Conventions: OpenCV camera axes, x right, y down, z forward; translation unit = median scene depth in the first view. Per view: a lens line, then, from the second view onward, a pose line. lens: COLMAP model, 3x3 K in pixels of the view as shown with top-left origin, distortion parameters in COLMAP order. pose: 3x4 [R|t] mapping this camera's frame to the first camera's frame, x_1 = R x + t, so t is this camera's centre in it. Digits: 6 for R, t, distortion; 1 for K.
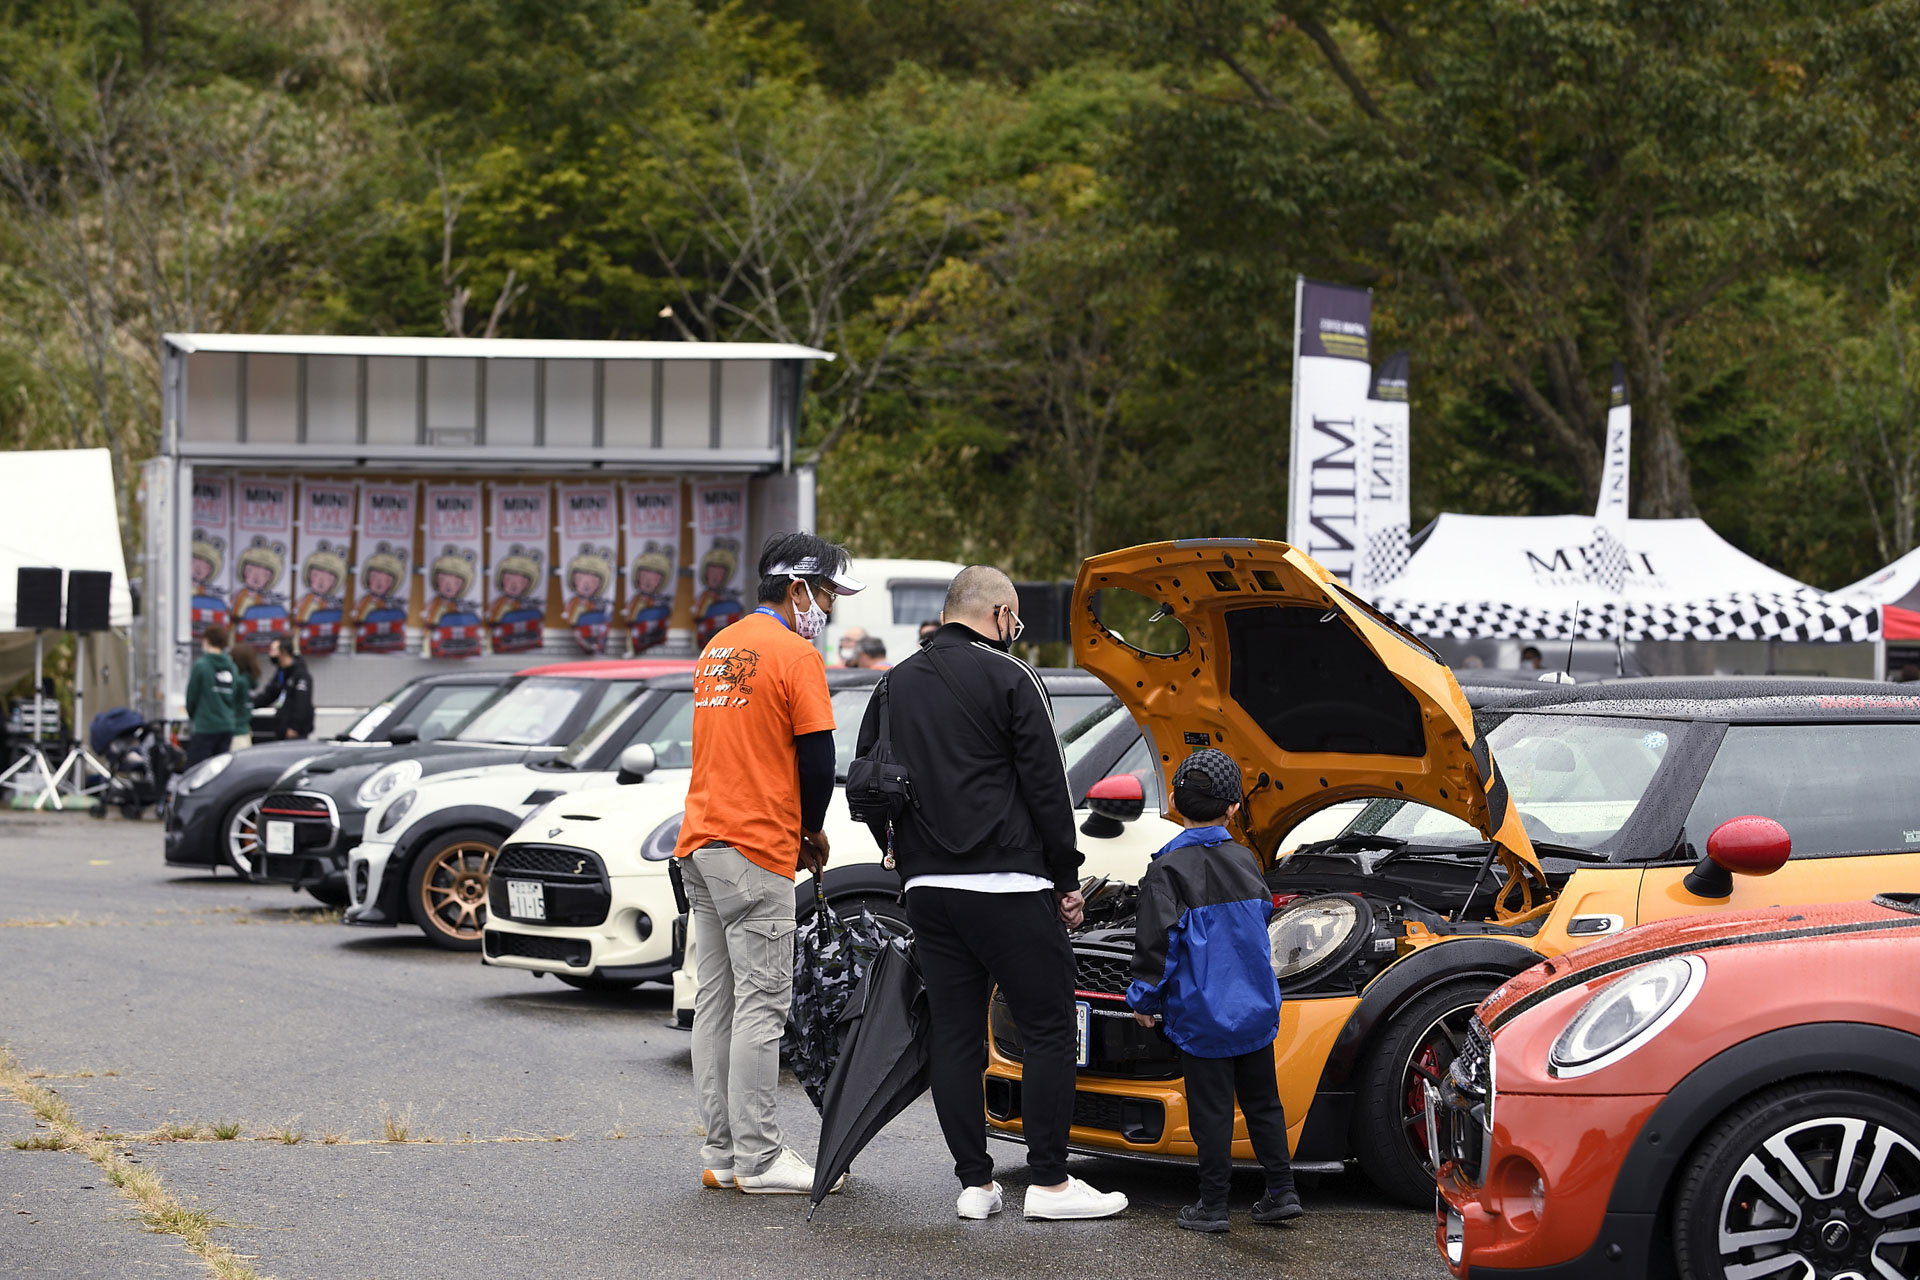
lens RADIAL K [[5866.1, 0, 954.4], [0, 5866.1, 639.7], [0, 0, 1]] dist [-0.115234, 0.000000]
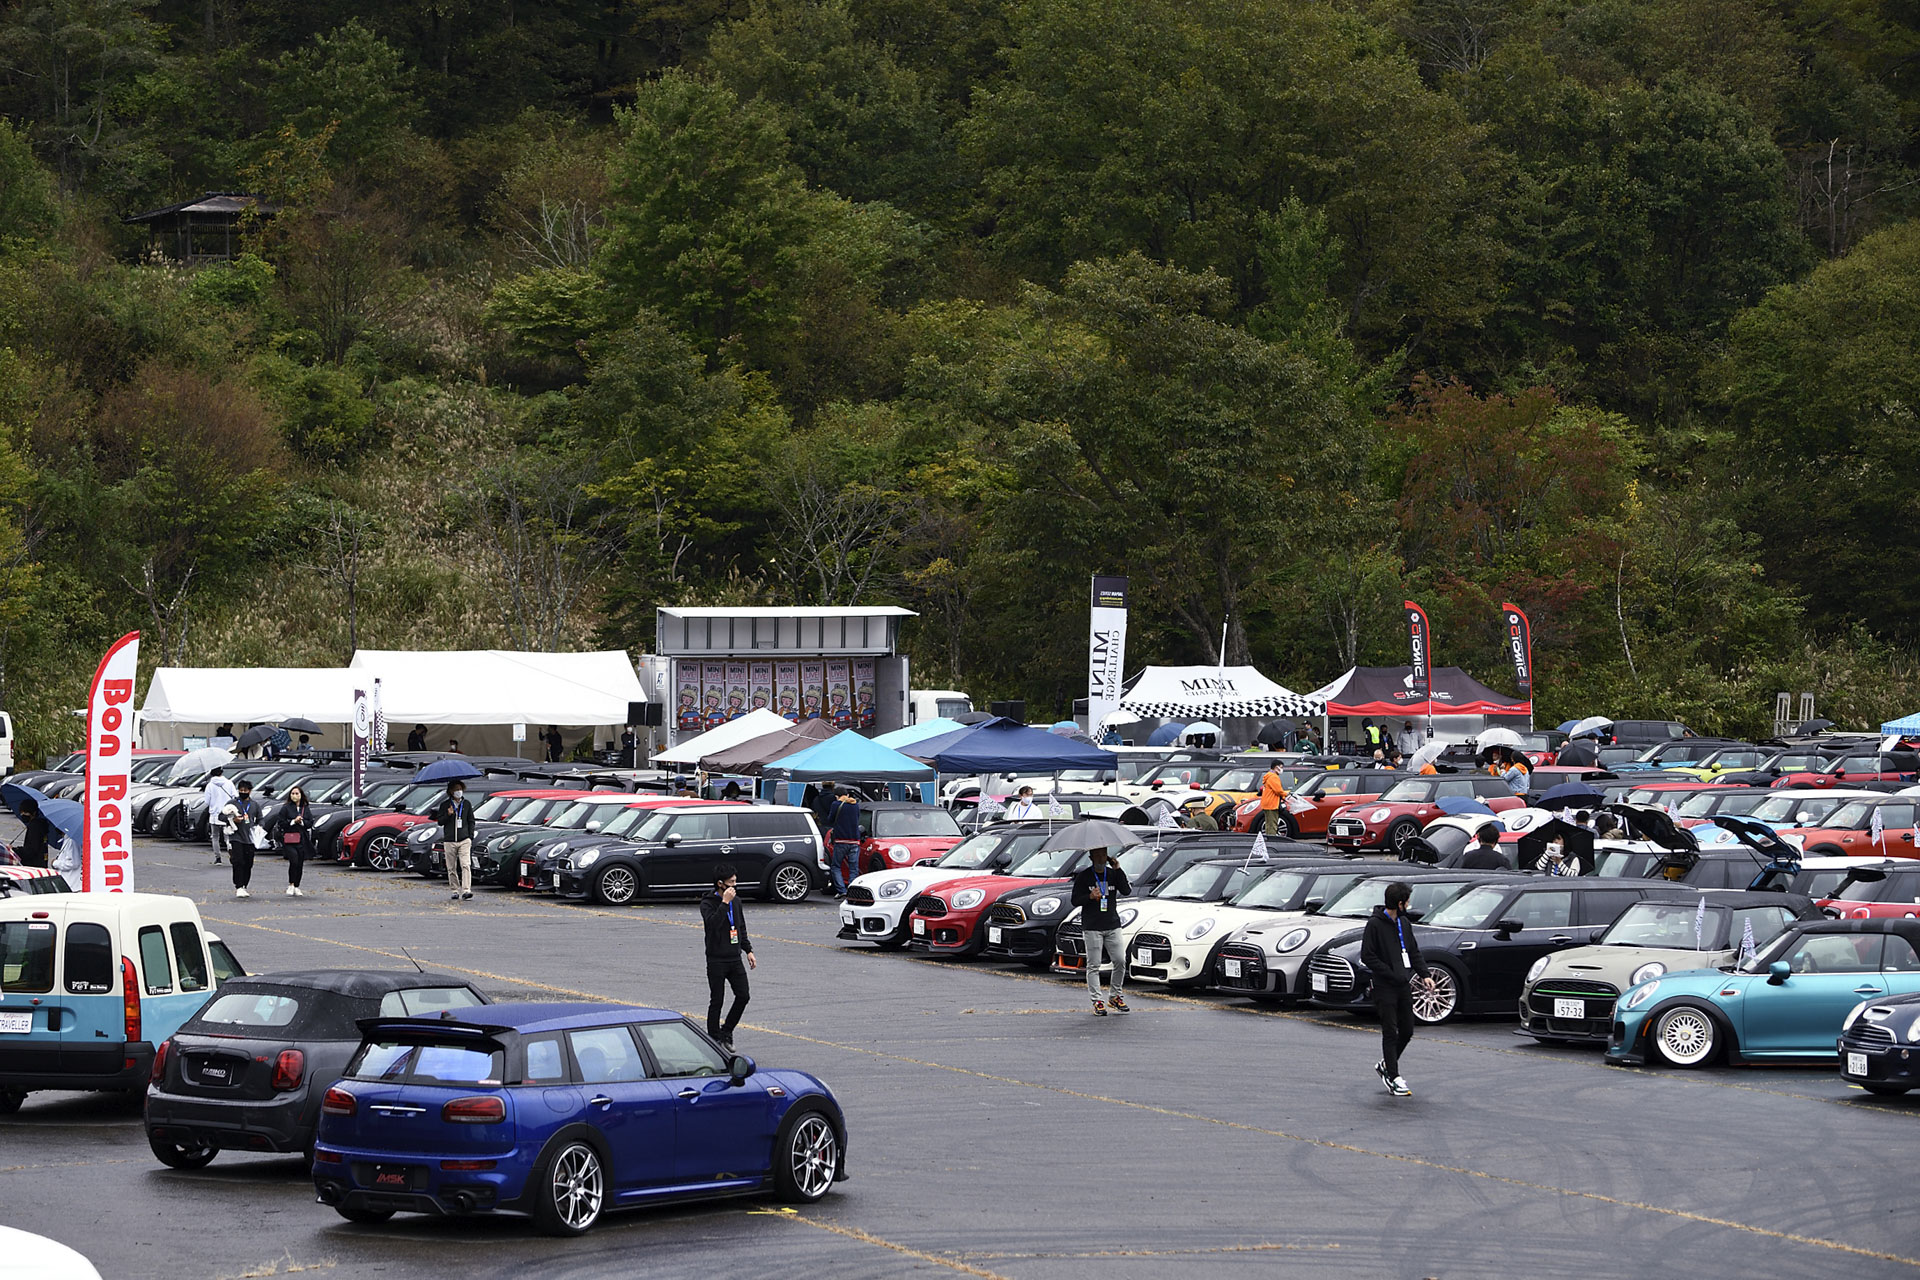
lens RADIAL K [[6147.7, 0, 955.8], [0, 6147.7, 647.1], [0, 0, 1]] dist [-0.247127, 0.000000]
pose [[0.996698, -0.010562, 0.080508, -0.203821], [0.010173, 0.999935, 0.005244, -0.043818], [-0.080558, -0.004407, 0.996740, -1.556877]]
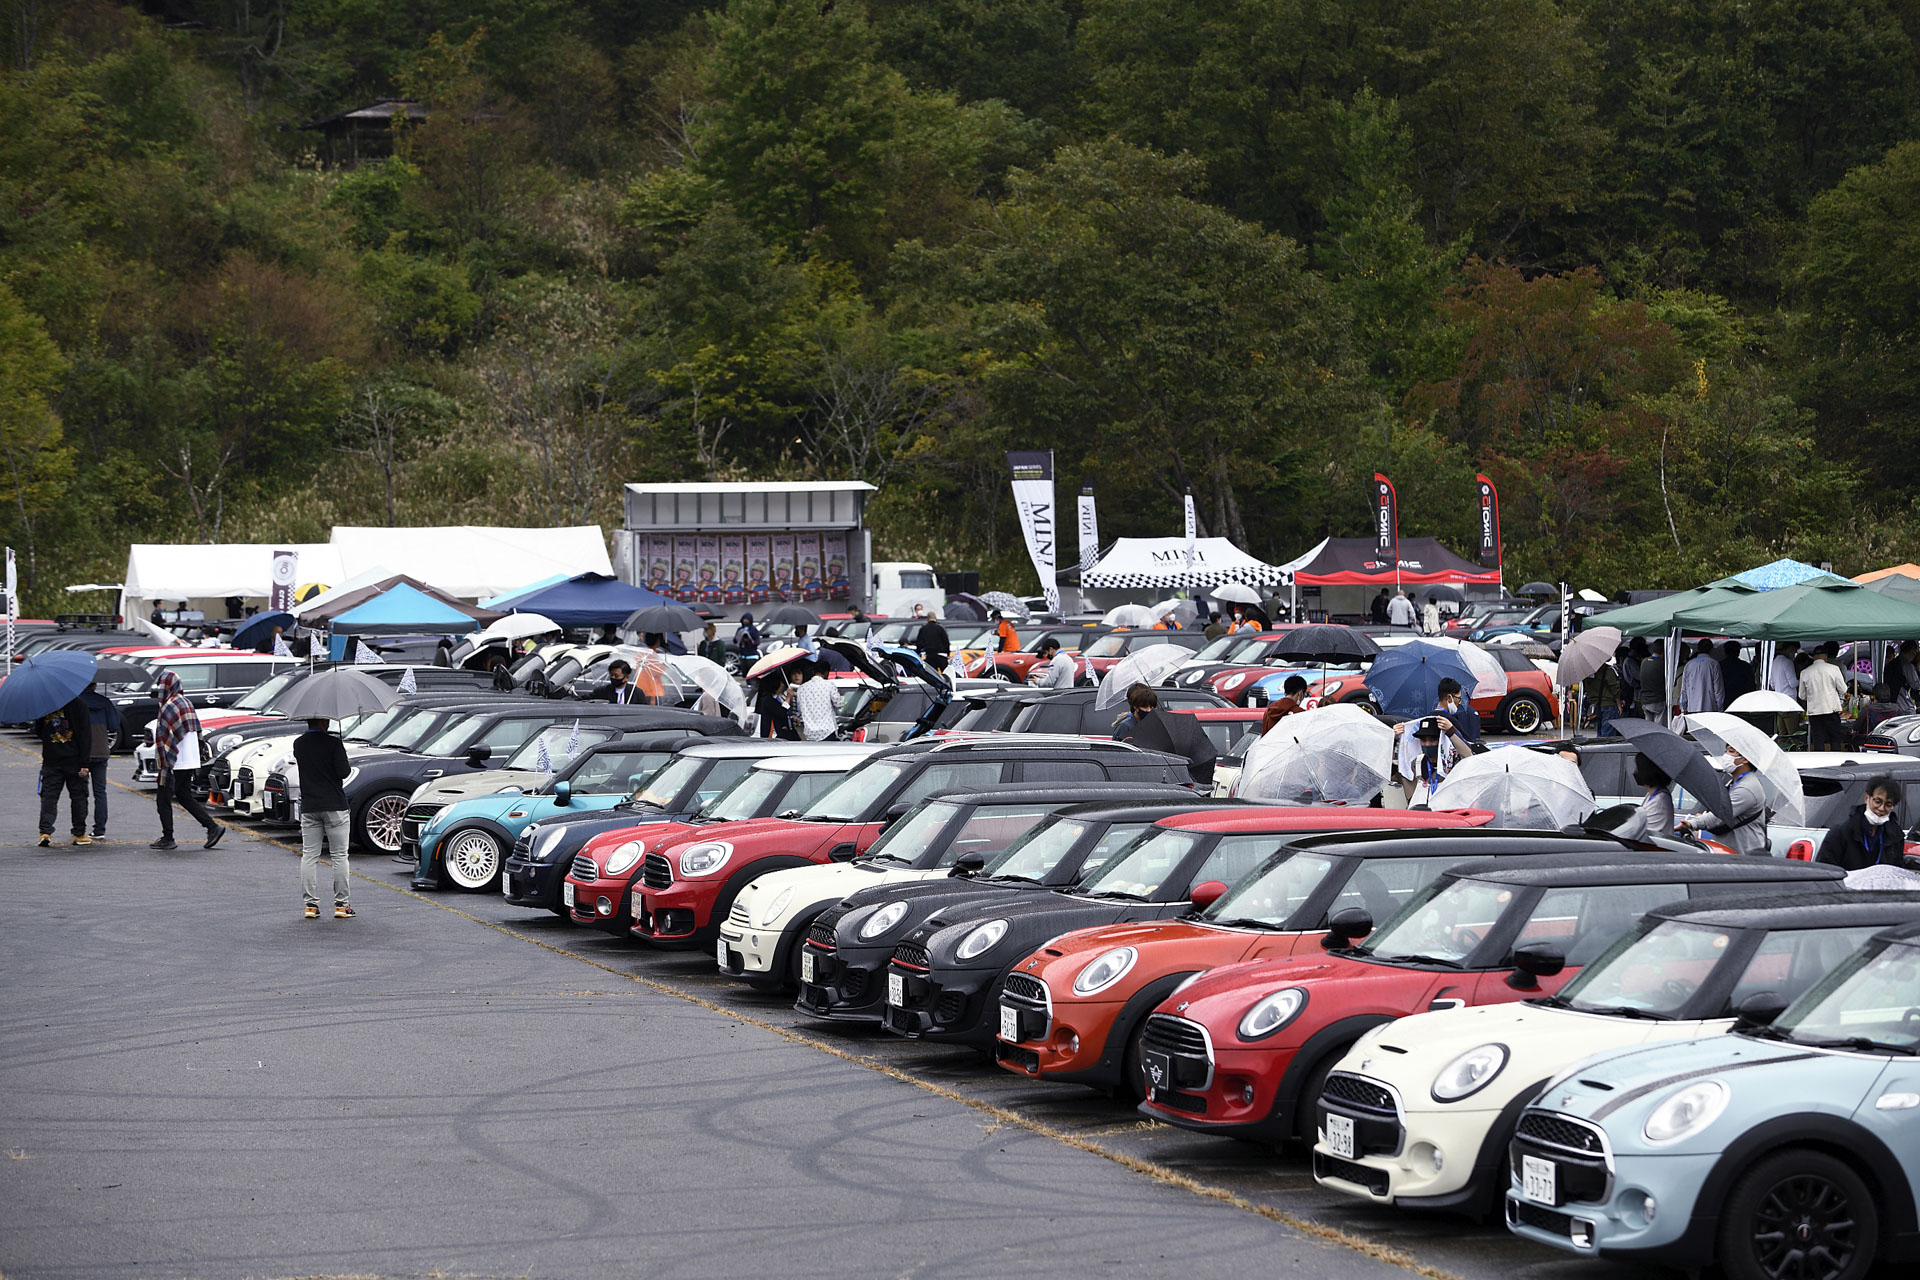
lens RADIAL K [[5802.3, 0, 970.1], [0, 5802.3, 636.5], [0, 0, 1]] dist [-0.062305, 0.000000]
pose [[0.999845, -0.017610, -0.000425, 0.019603], [0.017615, 0.999654, 0.019555, -0.029168], [0.000081, -0.019560, 0.999809, -1.500727]]
